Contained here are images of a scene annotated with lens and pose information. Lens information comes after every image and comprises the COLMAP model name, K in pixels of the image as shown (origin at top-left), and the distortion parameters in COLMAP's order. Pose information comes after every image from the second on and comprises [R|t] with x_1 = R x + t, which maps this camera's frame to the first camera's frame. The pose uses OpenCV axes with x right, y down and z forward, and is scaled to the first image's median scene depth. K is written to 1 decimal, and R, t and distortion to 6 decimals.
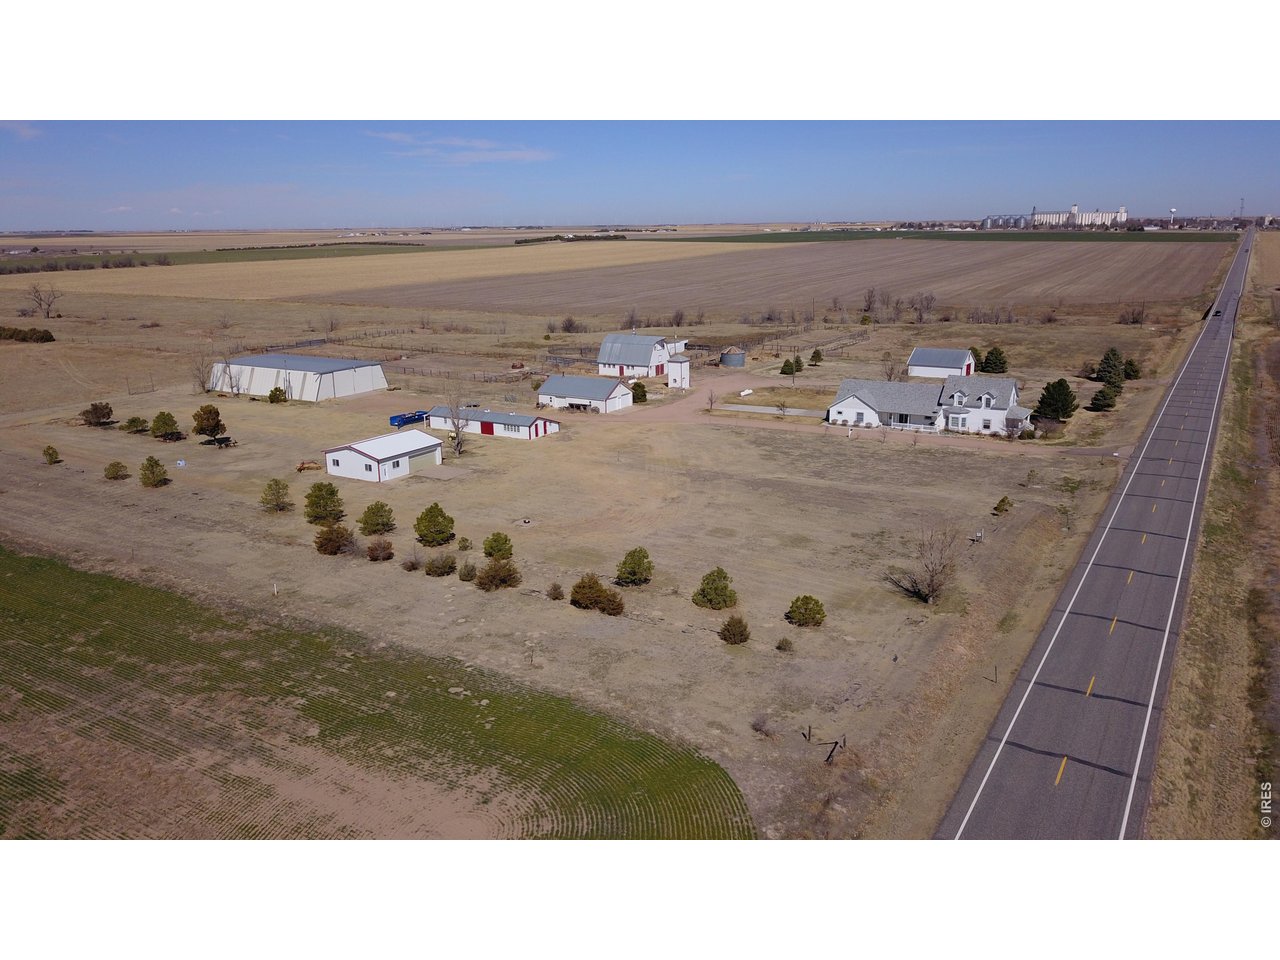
lens RADIAL K [[989.8, 0, 640.0], [0, 989.8, 480.0], [0, 0, 1]] dist [-0.001862, -0.002470]
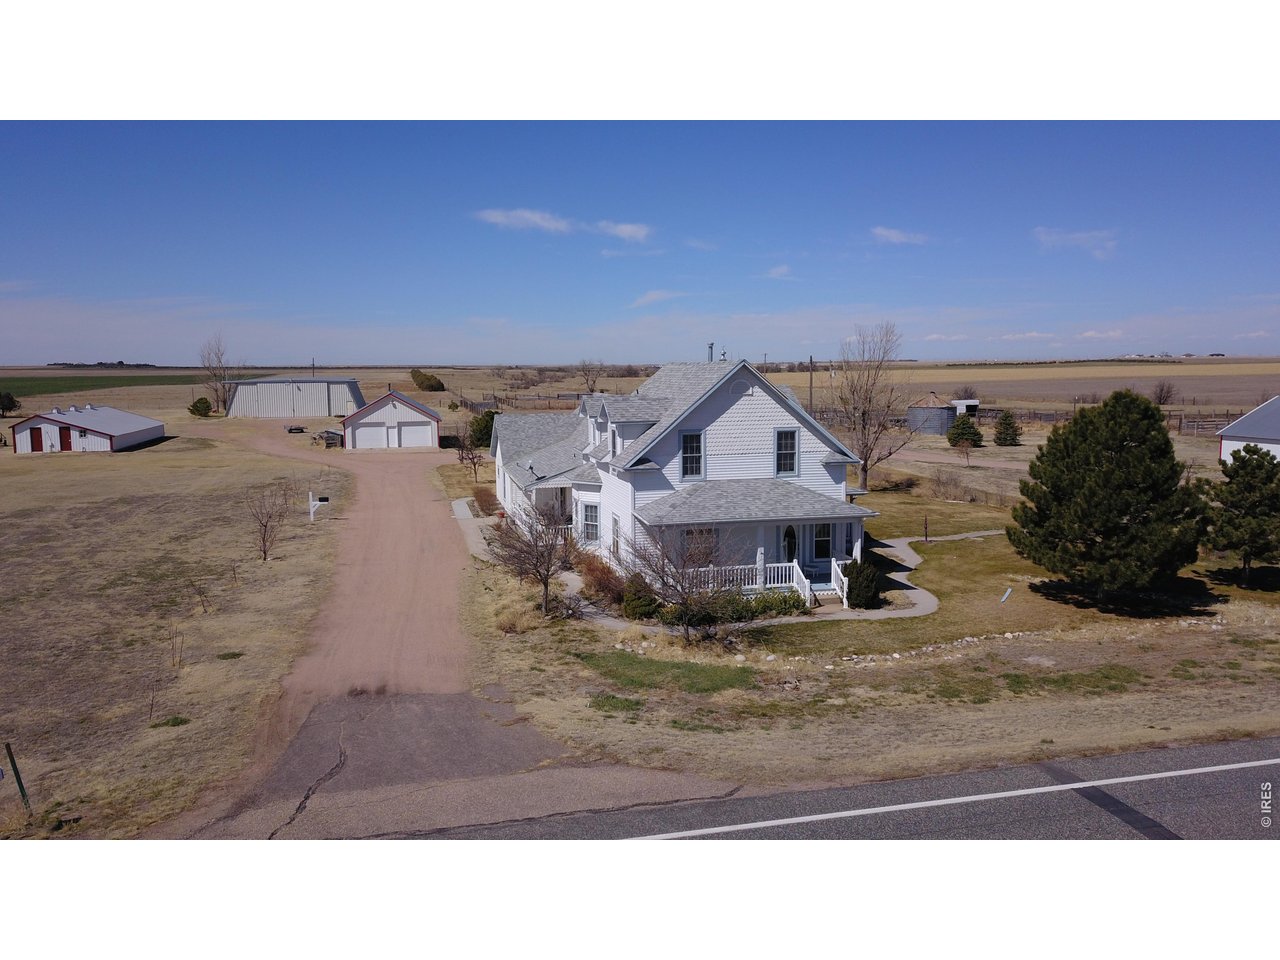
lens RADIAL K [[989.8, 0, 640.0], [0, 989.8, 480.0], [0, 0, 1]] dist [-0.001862, -0.002470]
pose [[0.712950, 0.091286, -0.695247, 0.521634], [-0.177917, 0.982594, -0.053432, -0.057384], [0.678268, 0.161790, 0.716782, 0.811831]]
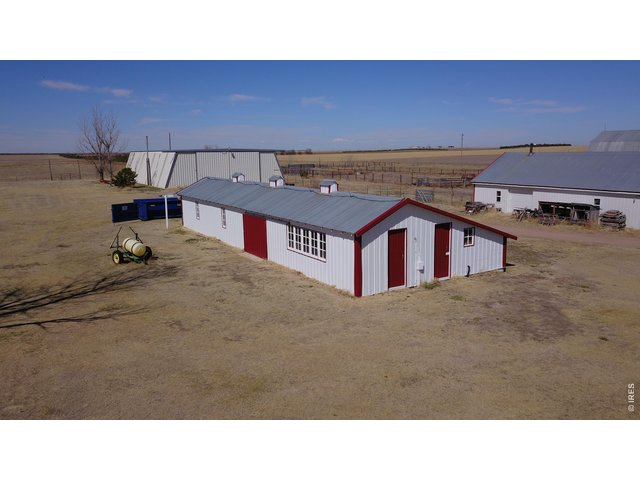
lens RADIAL K [[494.9, 0, 320.0], [0, 494.9, 240.0], [0, 0, 1]] dist [-0.001862, -0.002470]
pose [[0.892084, 0.082917, -0.444197, -0.068196], [-0.112739, 0.992775, -0.041094, -0.046563], [0.437580, 0.086738, 0.894986, 0.867612]]
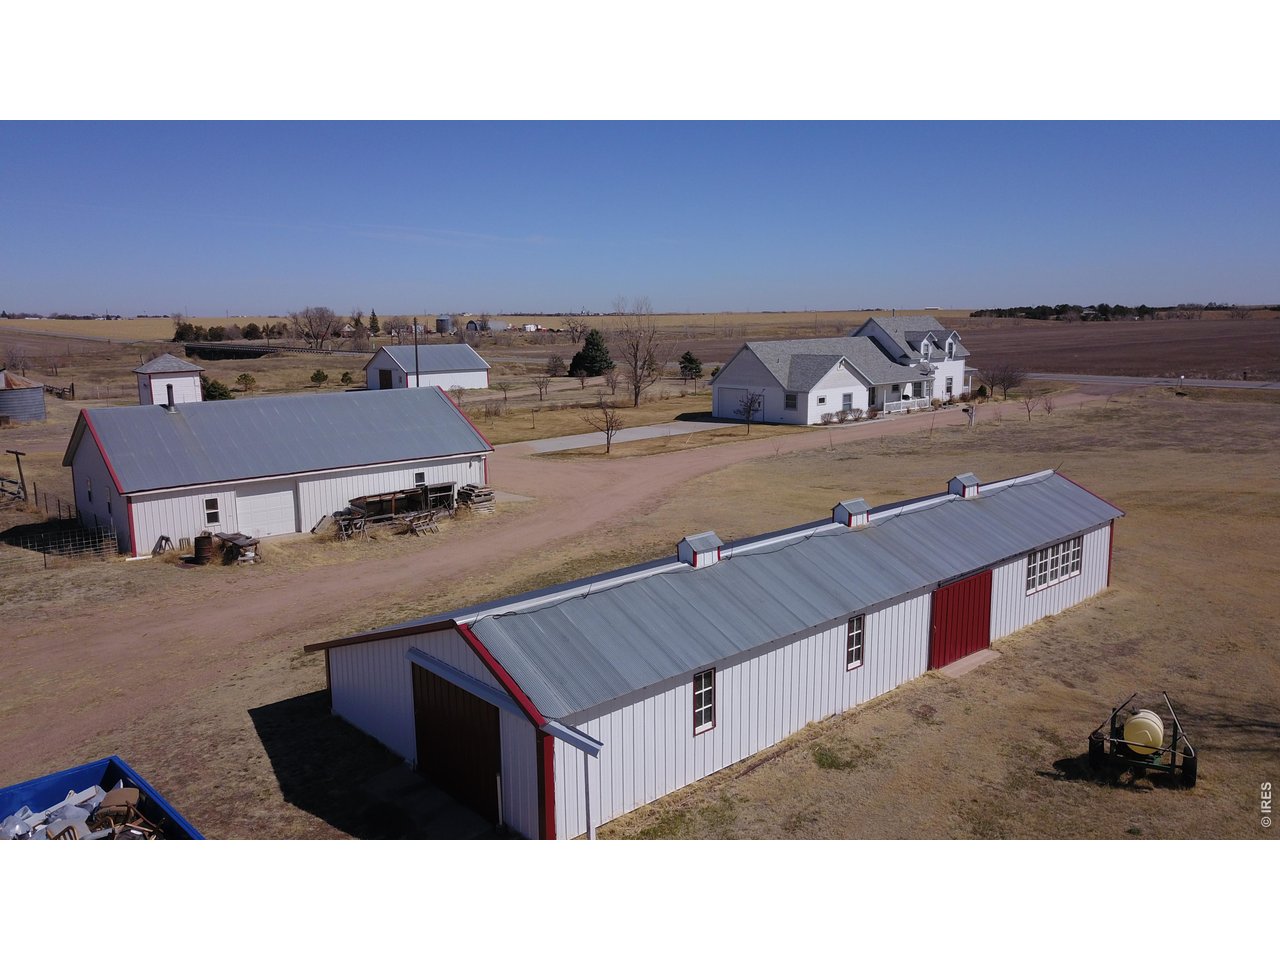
lens RADIAL K [[989.8, 0, 640.0], [0, 989.8, 480.0], [0, 0, 1]] dist [-0.001862, -0.002470]
pose [[0.275947, -0.149743, 0.949437, -0.306276], [0.244287, 0.966281, 0.081399, -0.096174], [-0.929611, 0.209473, 0.303222, 0.991221]]
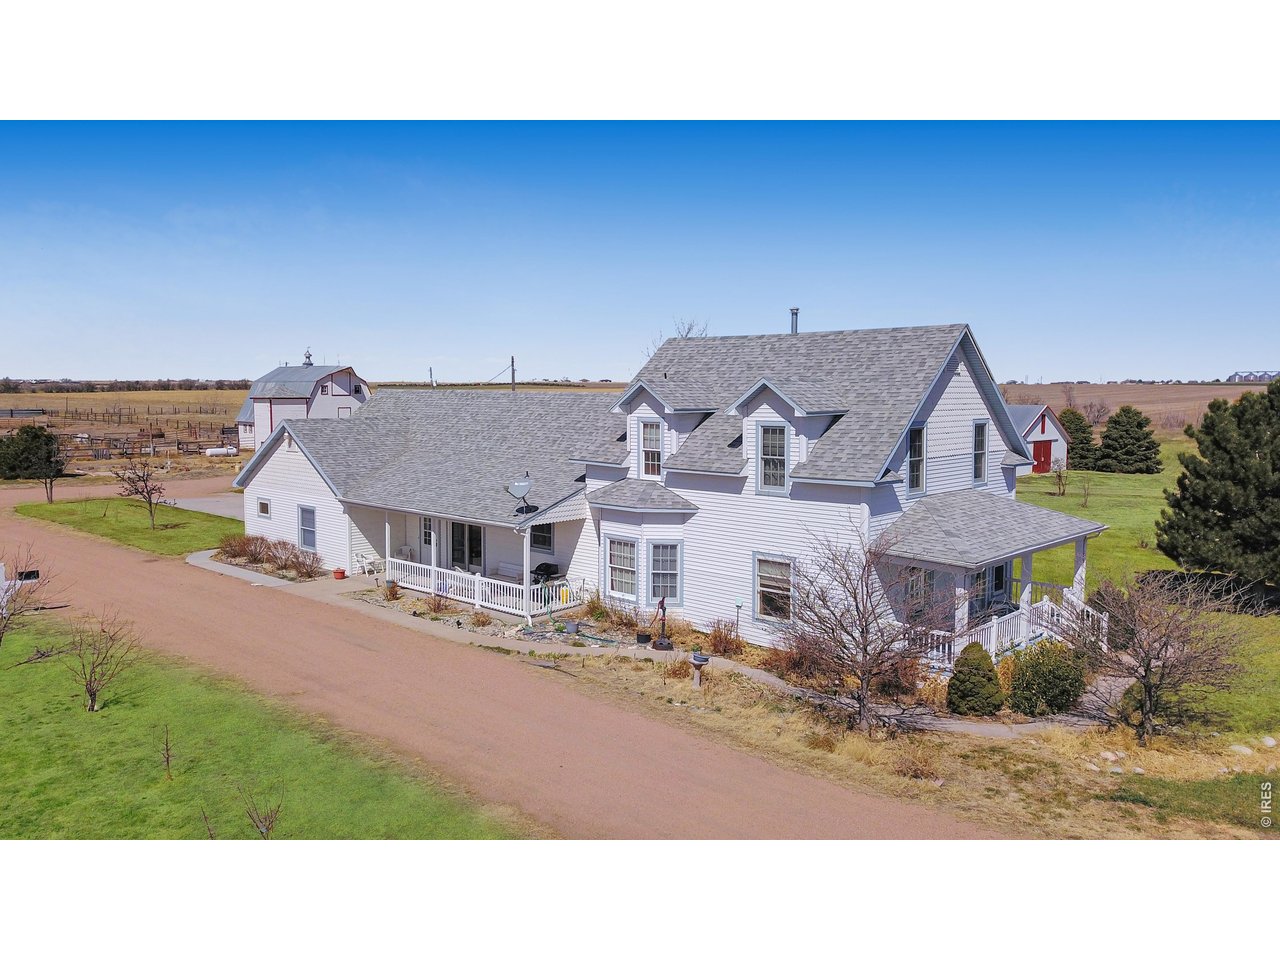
lens RADIAL K [[1008.7, 0, 640.0], [0, 1008.7, 480.0], [0, 0, 1]] dist [-0.000962, -0.007013]
pose [[0.978090, 0.040023, -0.204301, 0.357282], [-0.071379, 0.986333, -0.148502, -0.047078], [0.195565, 0.159831, 0.967579, 0.820632]]
